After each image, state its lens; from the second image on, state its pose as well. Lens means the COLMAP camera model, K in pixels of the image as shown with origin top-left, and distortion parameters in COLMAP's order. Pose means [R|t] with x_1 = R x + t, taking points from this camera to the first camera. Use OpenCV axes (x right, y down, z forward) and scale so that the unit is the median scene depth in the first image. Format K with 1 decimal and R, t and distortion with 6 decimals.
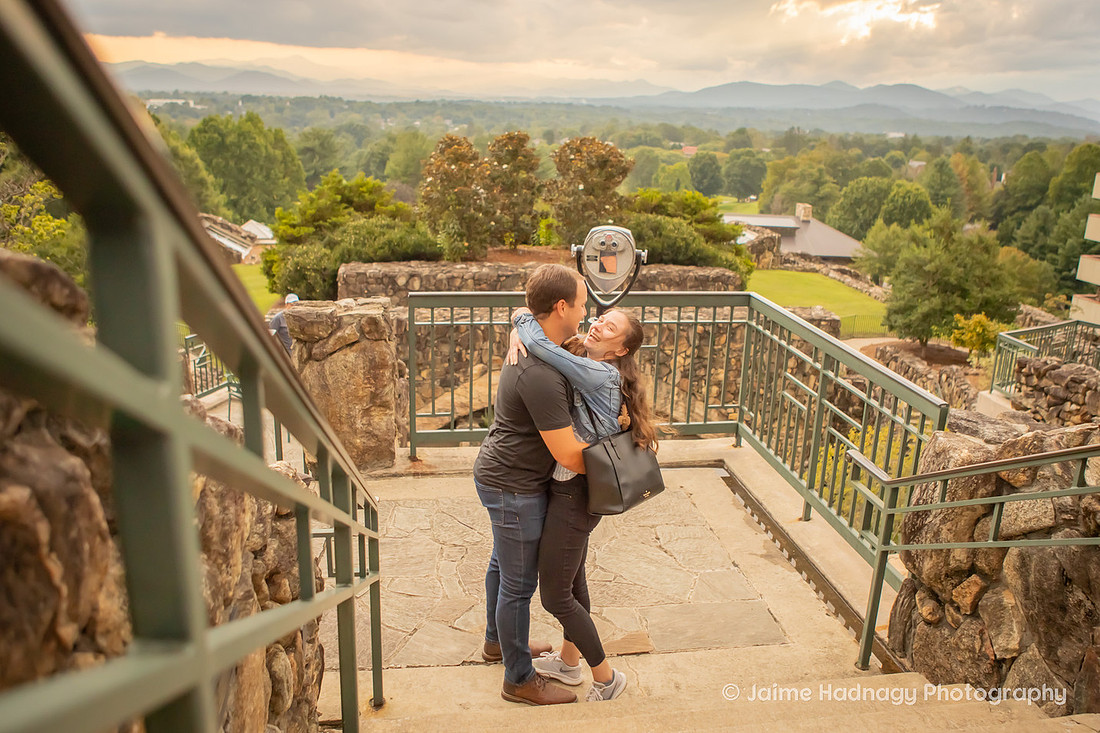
lens RADIAL K [[917.7, 0, 570.6], [0, 917.7, 363.0], [0, 0, 1]] dist [-0.112655, 0.088424]
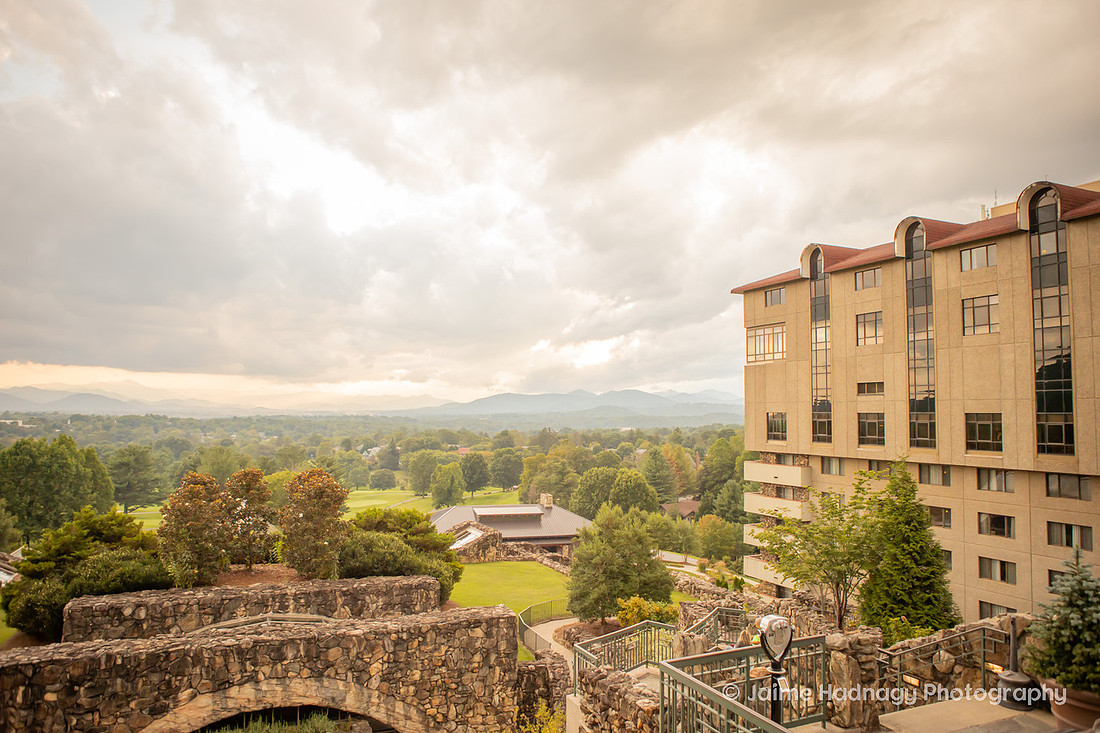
lens RADIAL K [[759.7, 0, 550.9], [0, 759.7, 364.5], [0, 0, 1]] dist [-0.107214, 0.077937]
pose [[0.970416, -0.018552, 0.240726, 0.098922], [0.098386, 0.940892, -0.324103, -0.030782], [-0.220484, 0.338199, 0.914882, -0.027037]]
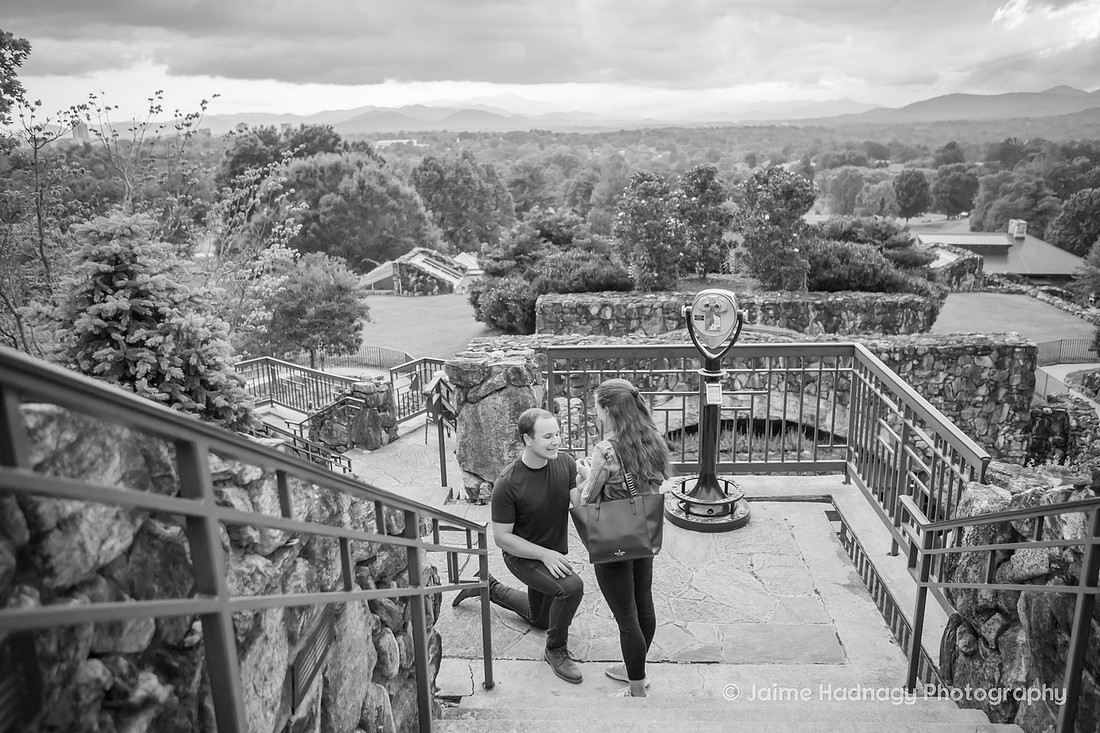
lens RADIAL K [[895.8, 0, 563.3], [0, 895.8, 360.3], [0, 0, 1]] dist [-0.101630, 0.099480]
pose [[0.973292, 0.001125, -0.229568, 0.018676], [-0.007083, 0.999659, -0.025133, -0.005124], [0.229461, 0.026088, 0.972968, -0.020944]]
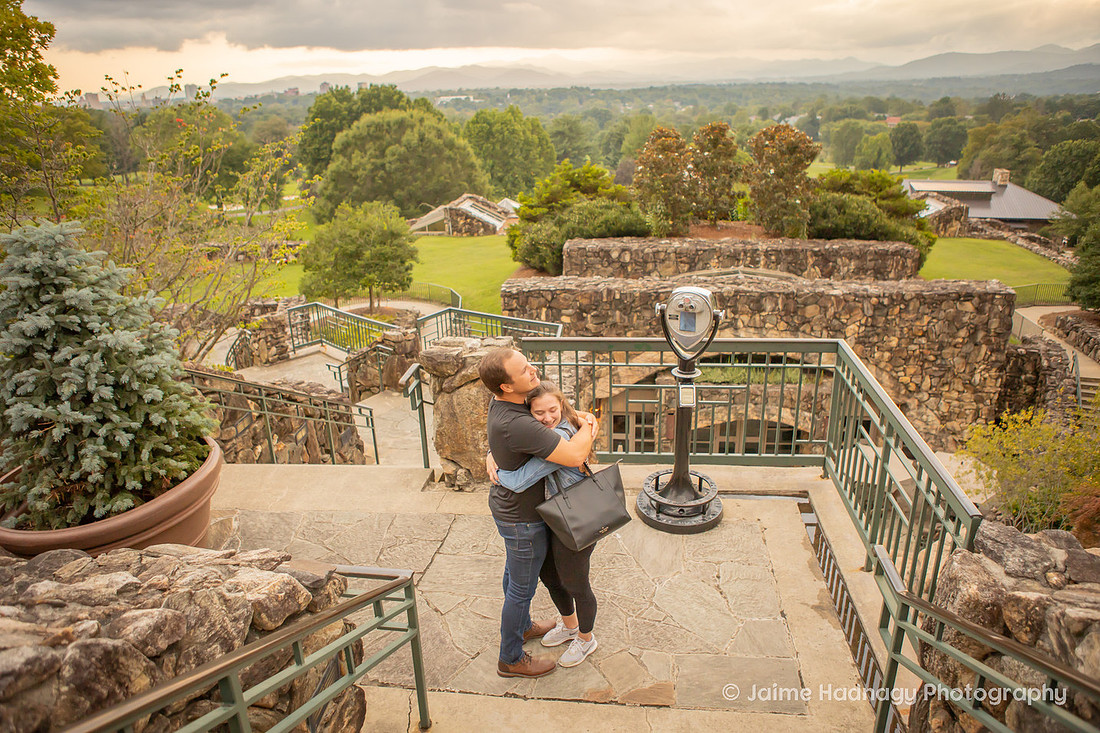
lens RADIAL K [[759.7, 0, 549.7], [0, 759.7, 361.1], [0, 0, 1]] dist [-0.107214, 0.077937]
pose [[0.957107, 0.037459, -0.287303, 0.023430], [-0.017117, 0.997186, 0.072990, -0.020408], [0.289228, -0.064942, 0.955055, 0.014085]]
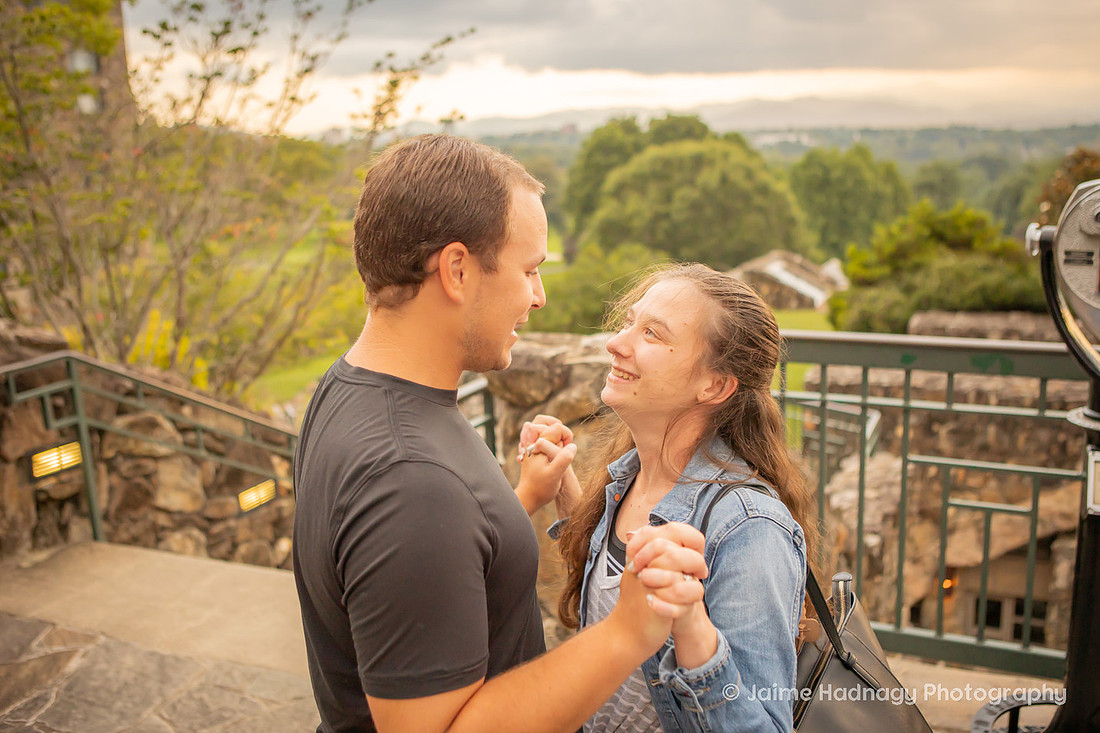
lens RADIAL K [[1049.5, 0, 562.6], [0, 1049.5, 345.0], [0, 0, 1]] dist [-0.036982, 0.000000]
pose [[0.819078, 0.054361, -0.571101, 0.016104], [-0.100730, 0.993662, -0.049885, -0.005284], [0.564770, 0.098387, 0.819363, 0.082836]]
